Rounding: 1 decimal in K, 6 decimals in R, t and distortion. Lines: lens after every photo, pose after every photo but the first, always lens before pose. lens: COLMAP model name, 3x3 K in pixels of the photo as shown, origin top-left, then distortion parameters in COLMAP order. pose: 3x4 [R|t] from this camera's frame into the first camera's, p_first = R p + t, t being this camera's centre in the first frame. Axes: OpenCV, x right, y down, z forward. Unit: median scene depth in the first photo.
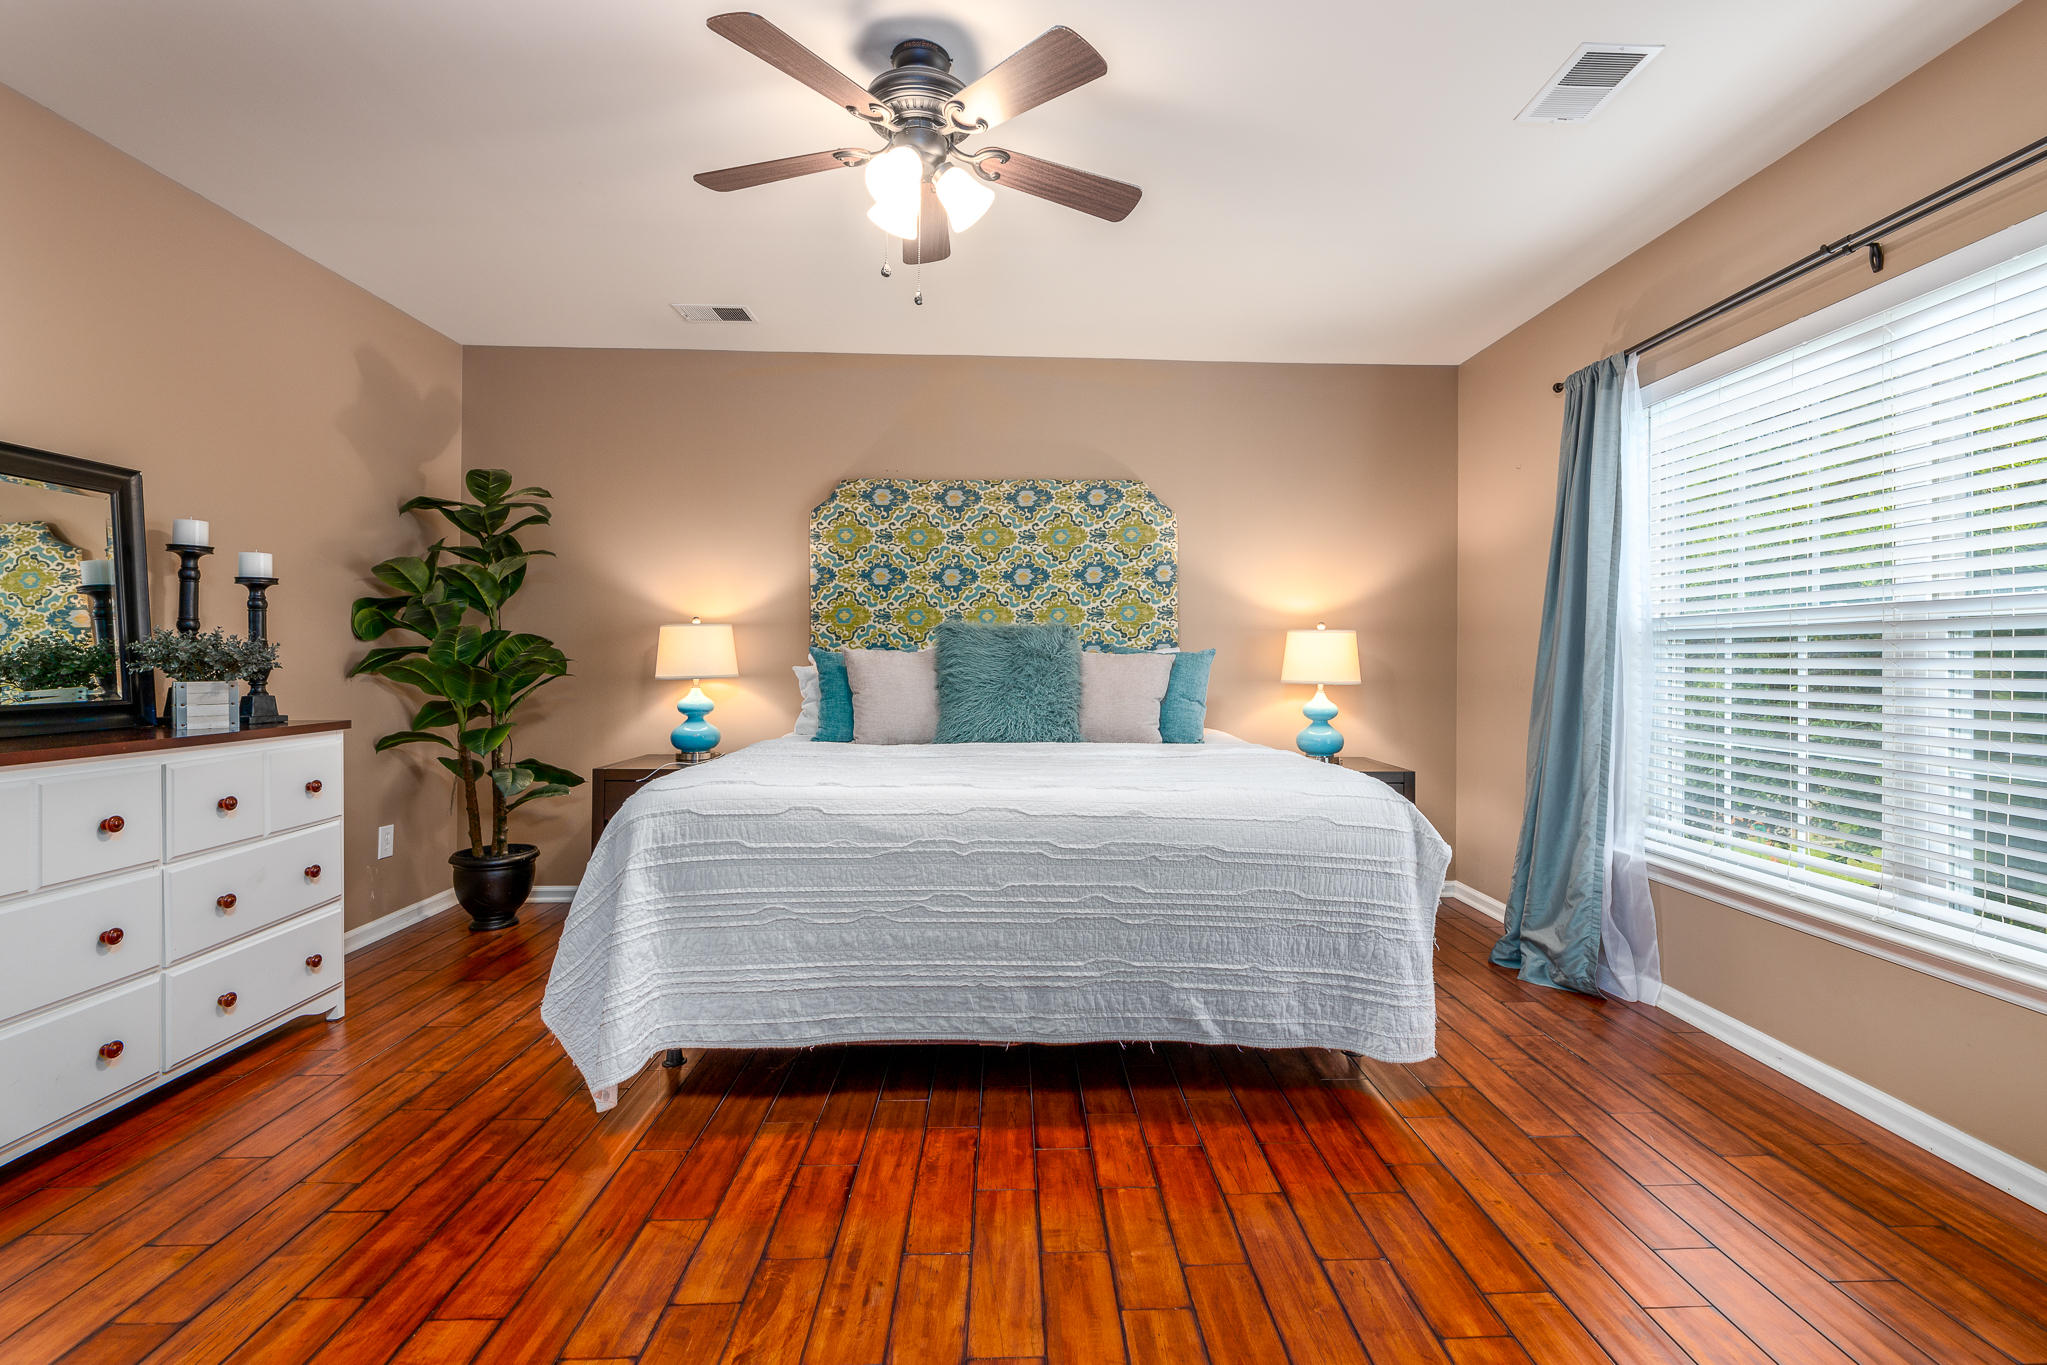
lens RADIAL K [[929.2, 0, 1042.6], [0, 929.2, 653.7], [0, 0, 1]] dist [-0.003272, -0.000113]
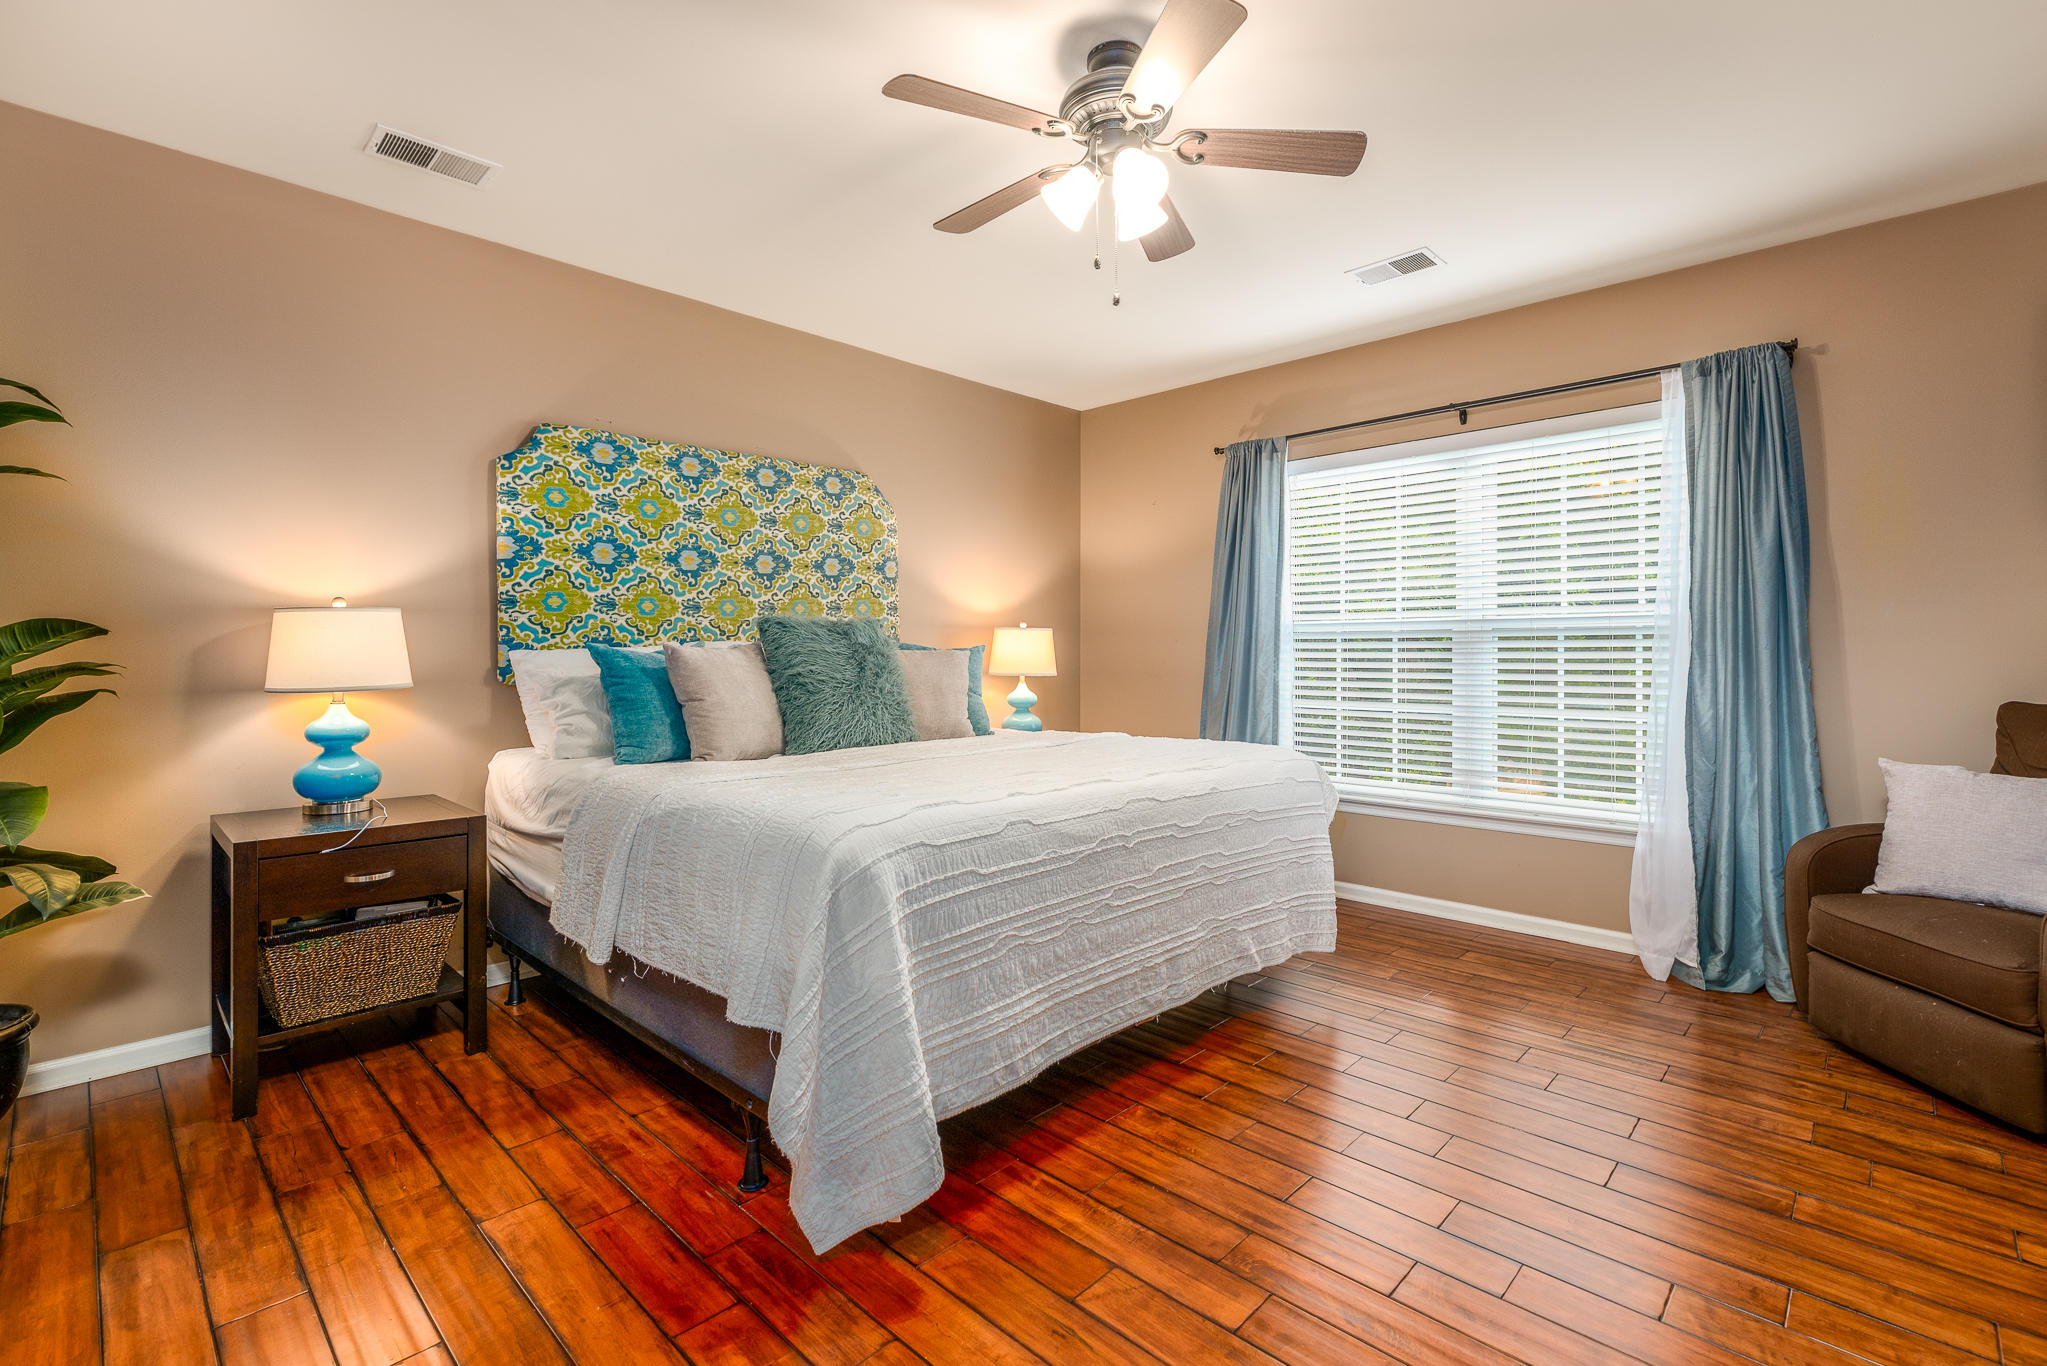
lens RADIAL K [[929.2, 0, 1042.6], [0, 929.2, 654.2], [0, 0, 1]] dist [-0.003272, -0.000113]
pose [[0.716415, -0.007920, 0.697629, -0.582006], [0.001658, 0.999952, 0.009649, -0.005560], [-0.697672, -0.005757, 0.716394, 0.216998]]
